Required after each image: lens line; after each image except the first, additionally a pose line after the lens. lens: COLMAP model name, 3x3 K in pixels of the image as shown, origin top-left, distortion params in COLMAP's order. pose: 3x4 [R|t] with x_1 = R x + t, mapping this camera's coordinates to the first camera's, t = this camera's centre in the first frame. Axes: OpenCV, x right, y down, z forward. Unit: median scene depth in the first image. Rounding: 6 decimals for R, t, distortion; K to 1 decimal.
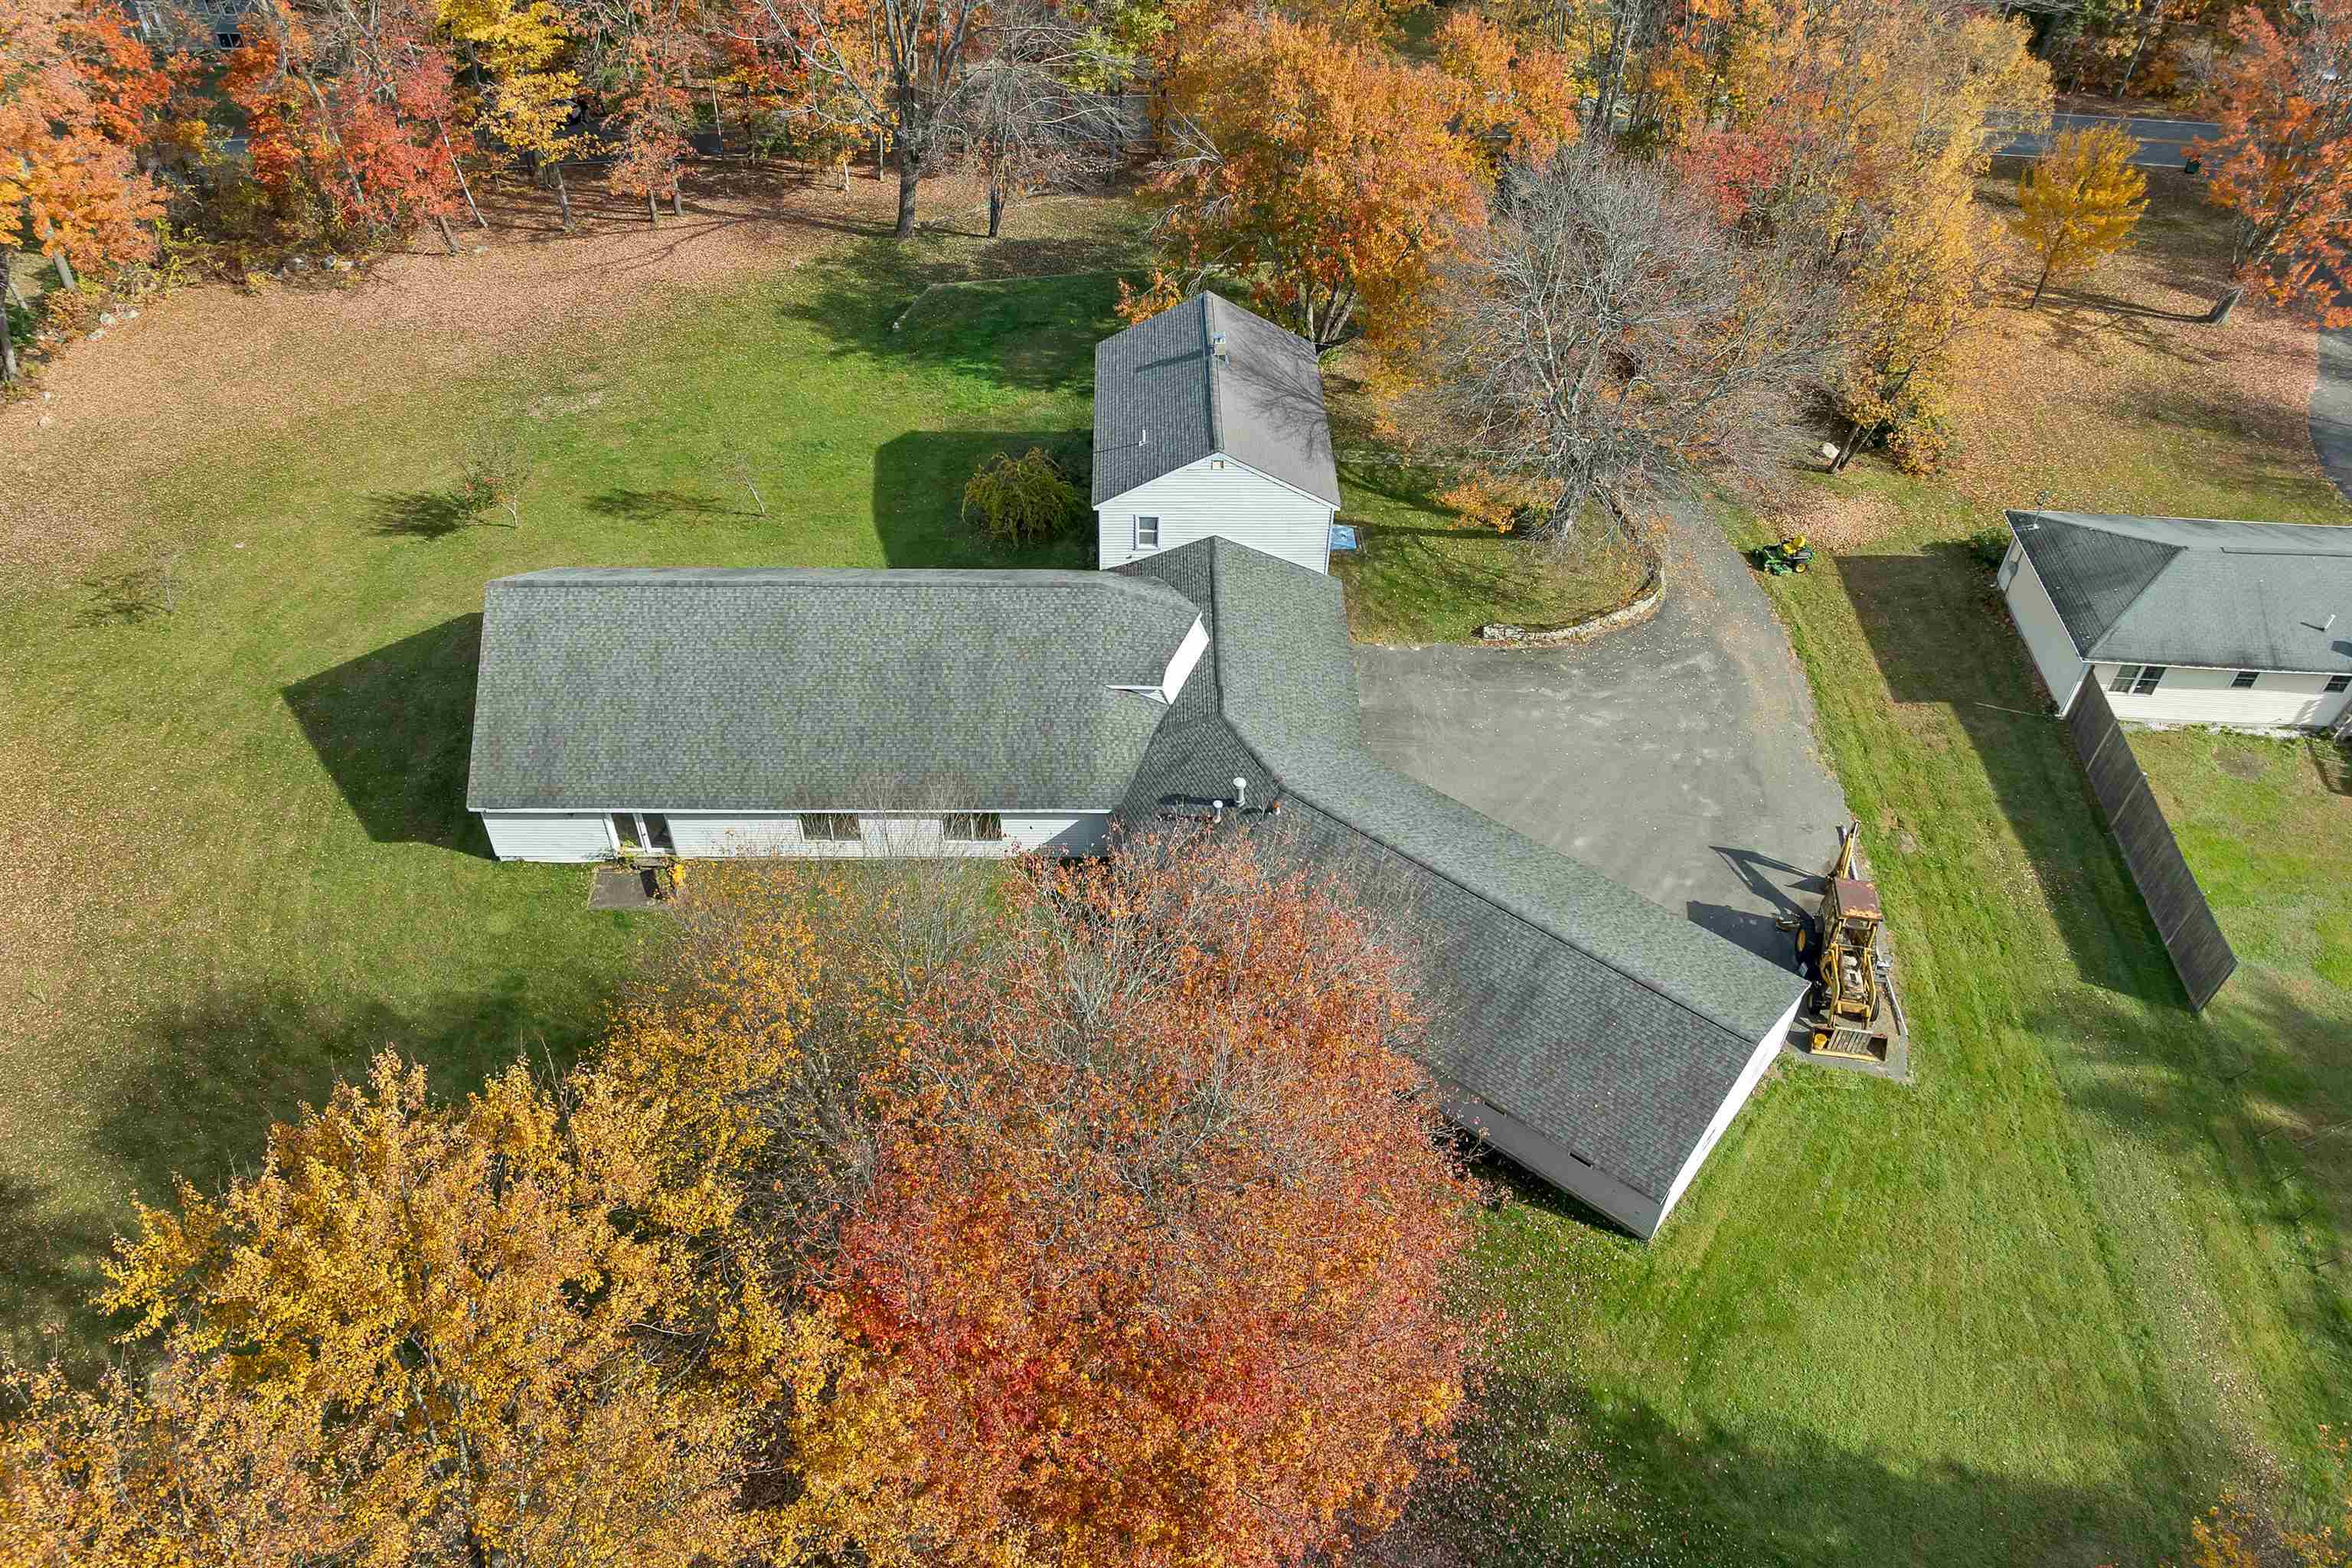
lens RADIAL K [[1726.6, 0, 1169.3], [0, 1726.6, 783.1], [0, 0, 1]] dist [-0.046899, 0.005819]
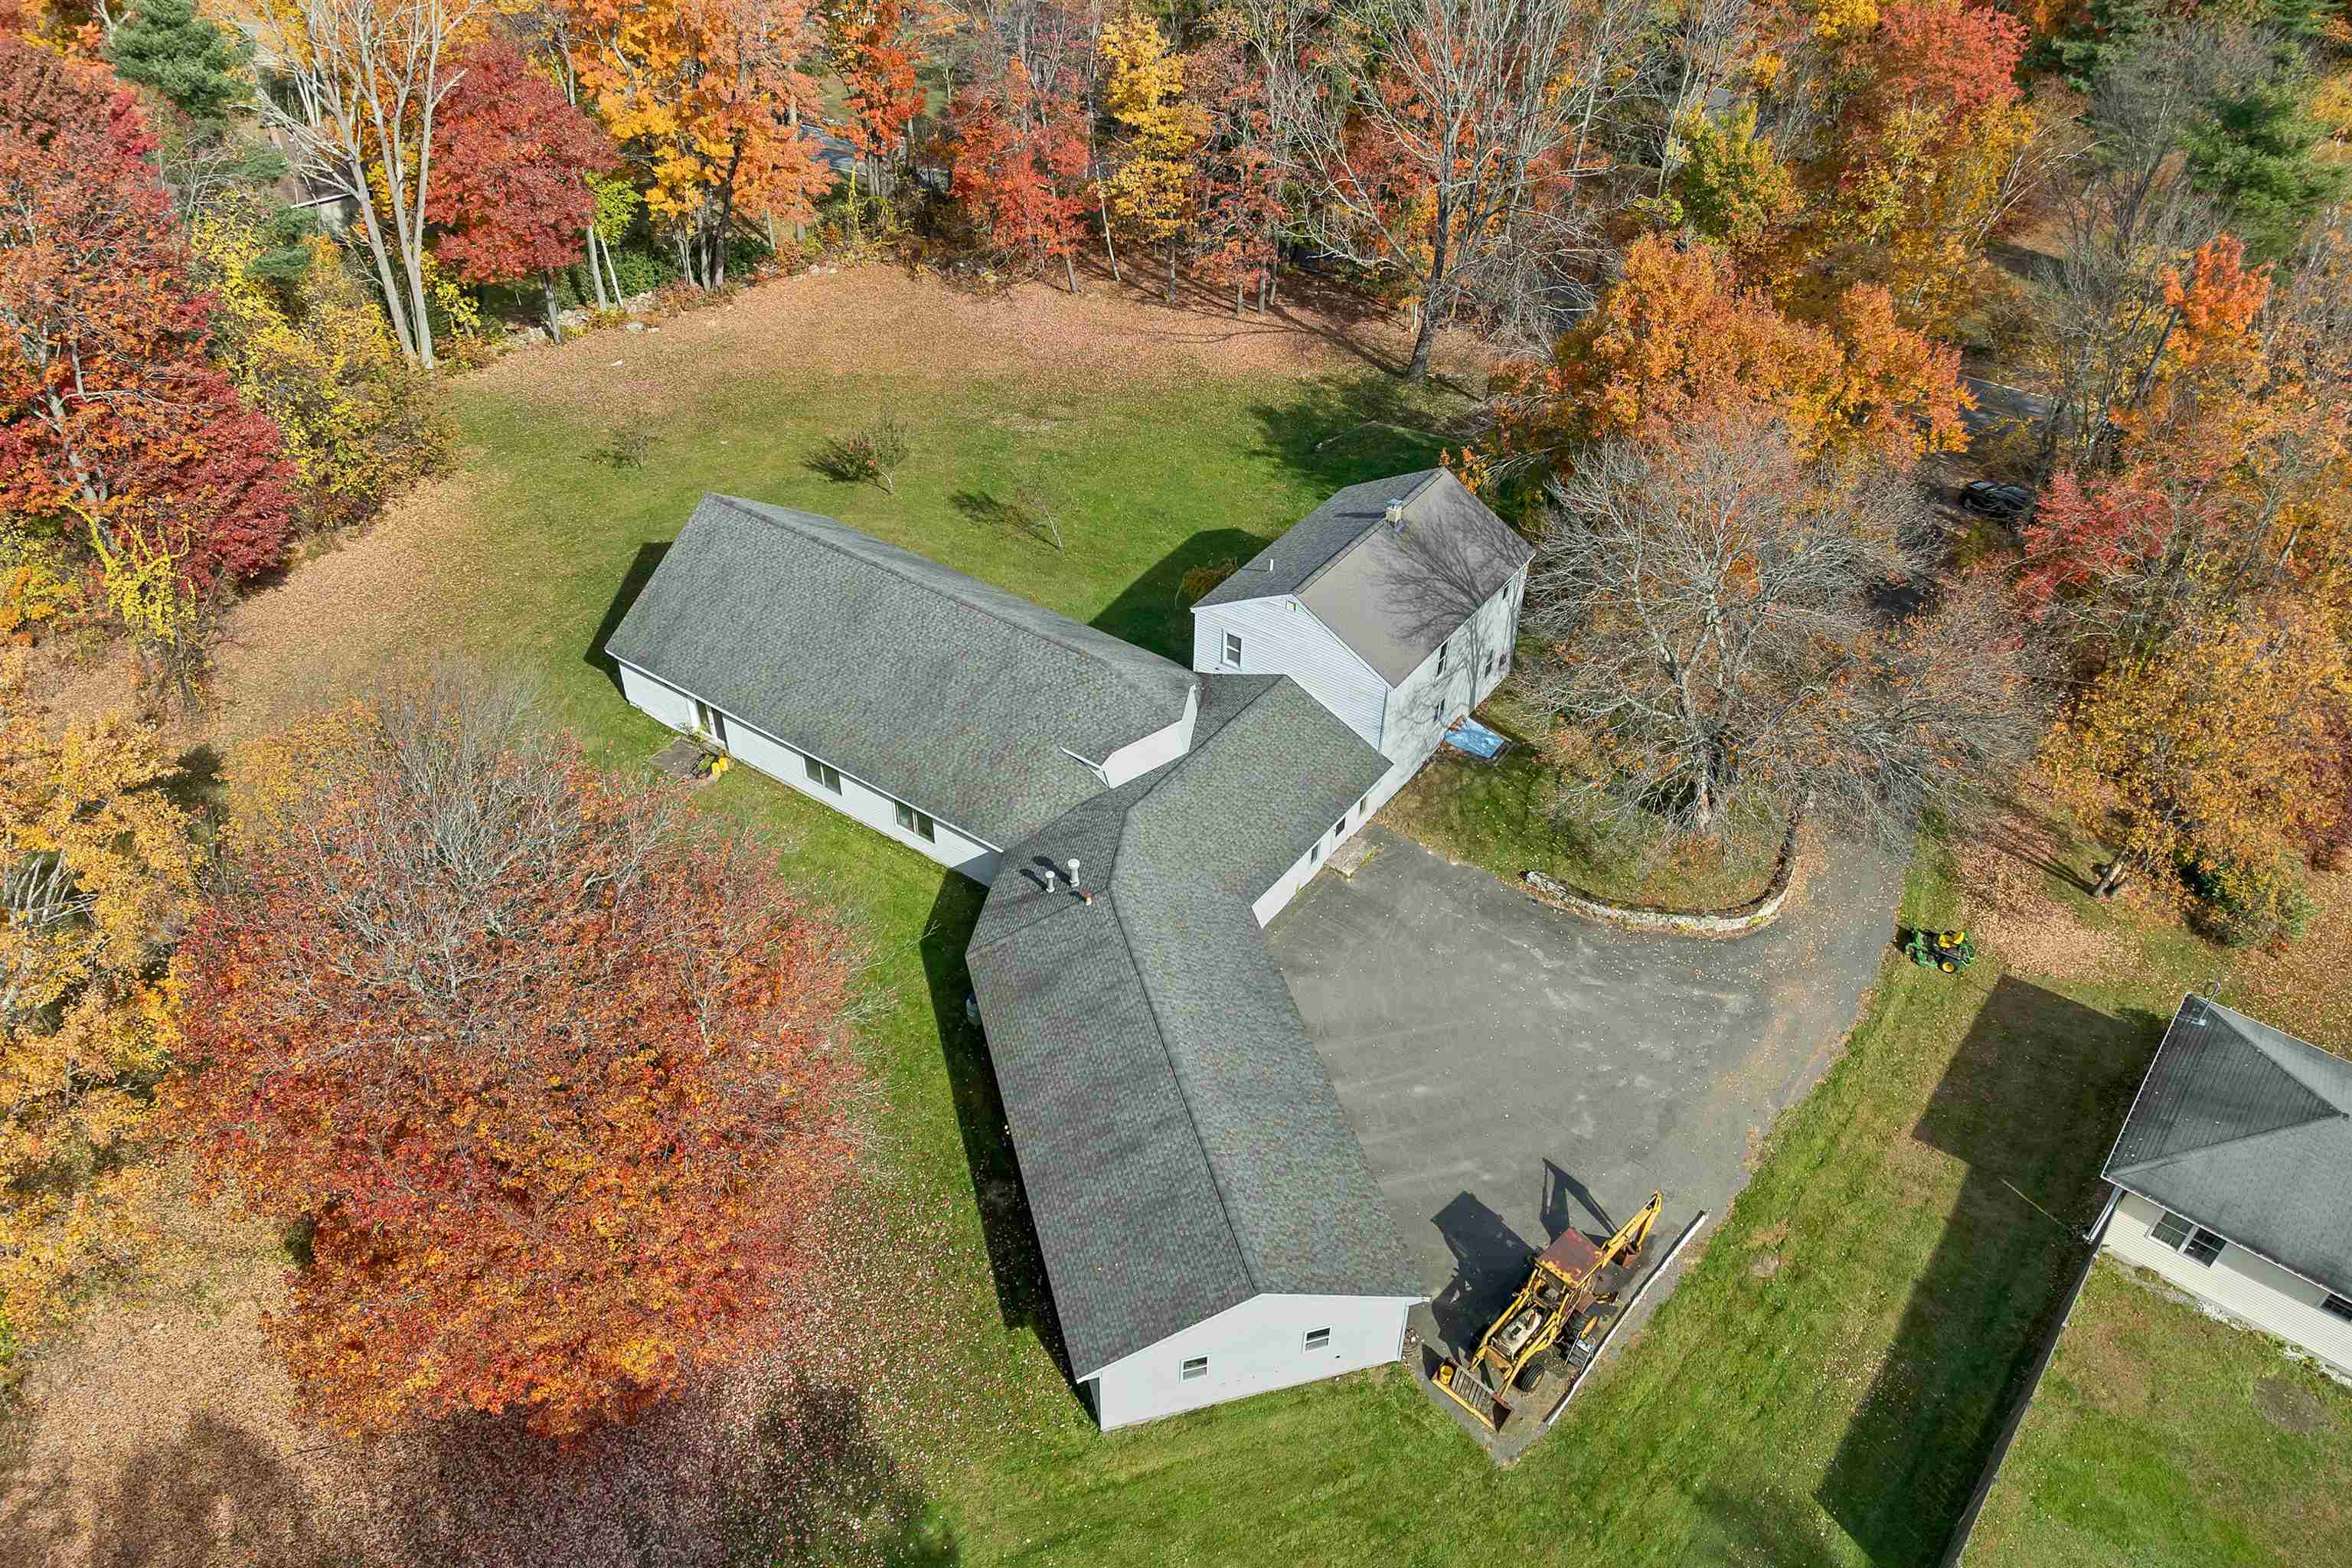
lens RADIAL K [[1726.6, 0, 1171.5], [0, 1726.6, 793.6], [0, 0, 1]] dist [-0.046899, 0.005819]
pose [[0.805635, 0.367810, -0.464401, 0.469133], [-0.408833, 0.912510, 0.013481, -0.064831], [0.428729, 0.179001, 0.885522, 0.078857]]
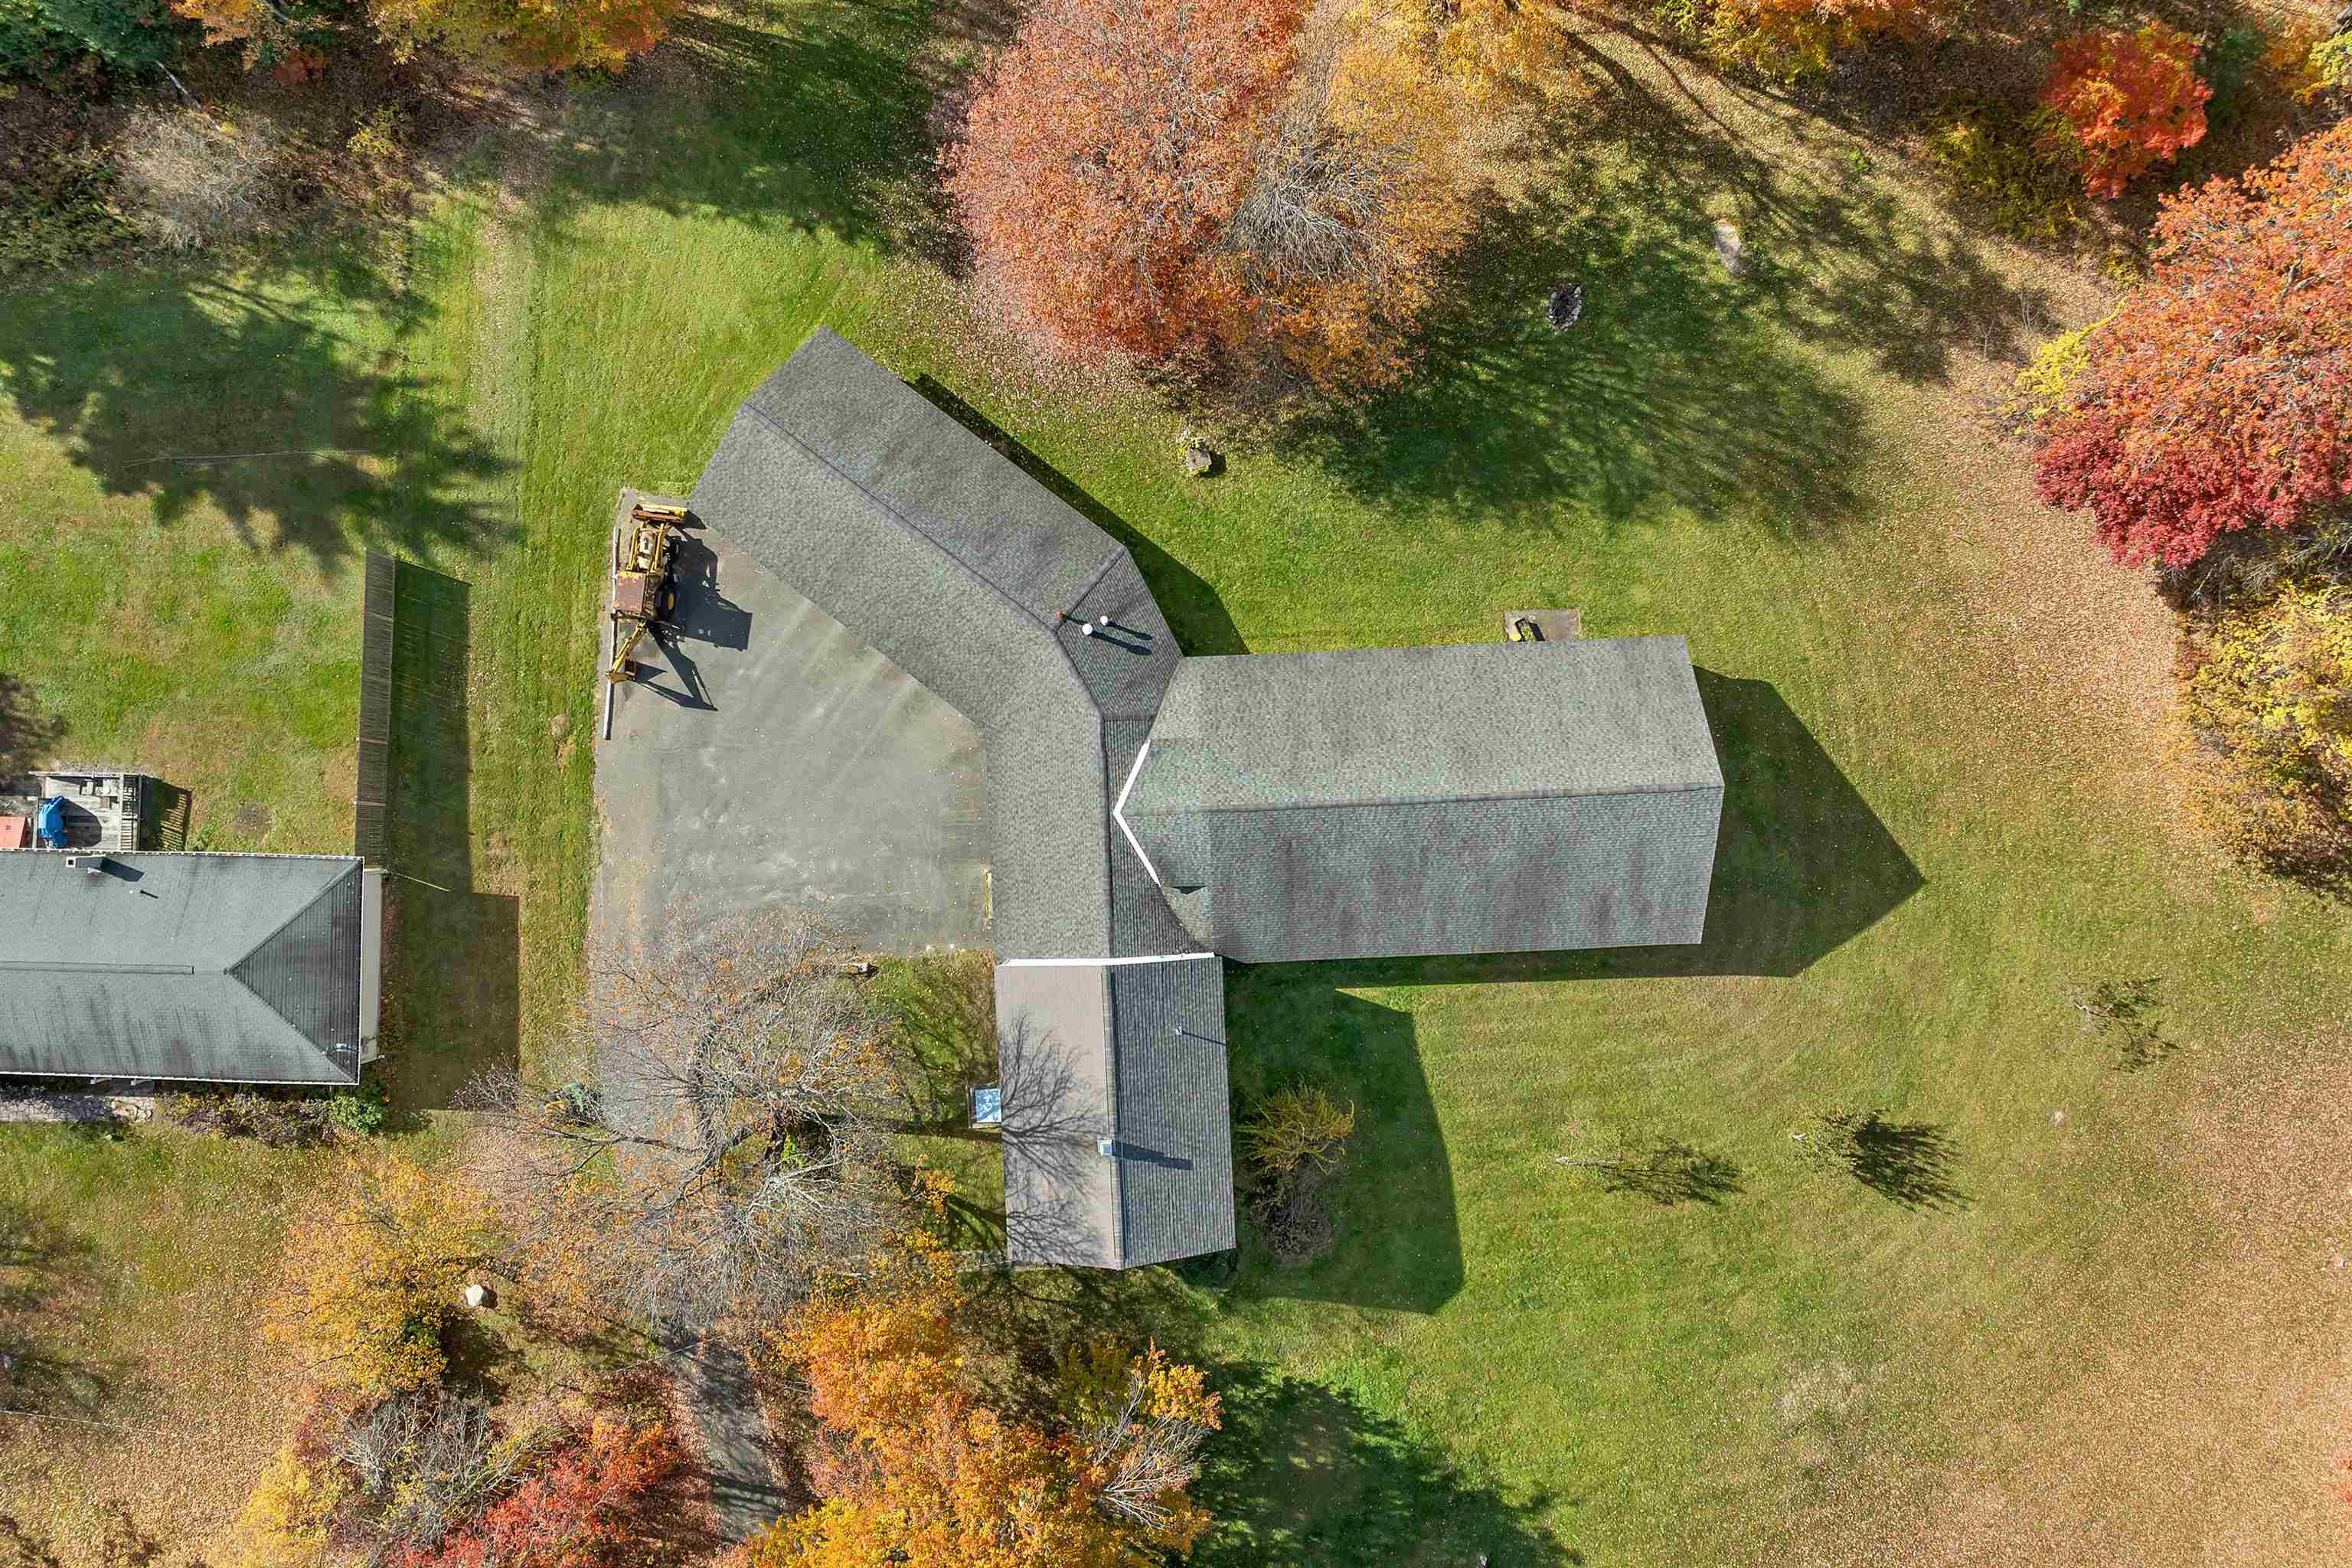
lens RADIAL K [[1726.6, 0, 1176.0], [0, 1726.6, 783.4], [0, 0, 1]] dist [-0.046899, 0.005819]
pose [[-0.999550, 0.027359, -0.012318, -0.005788], [-0.027537, -0.673424, 0.738744, -0.876355], [0.011916, 0.738750, 0.673874, 0.176191]]
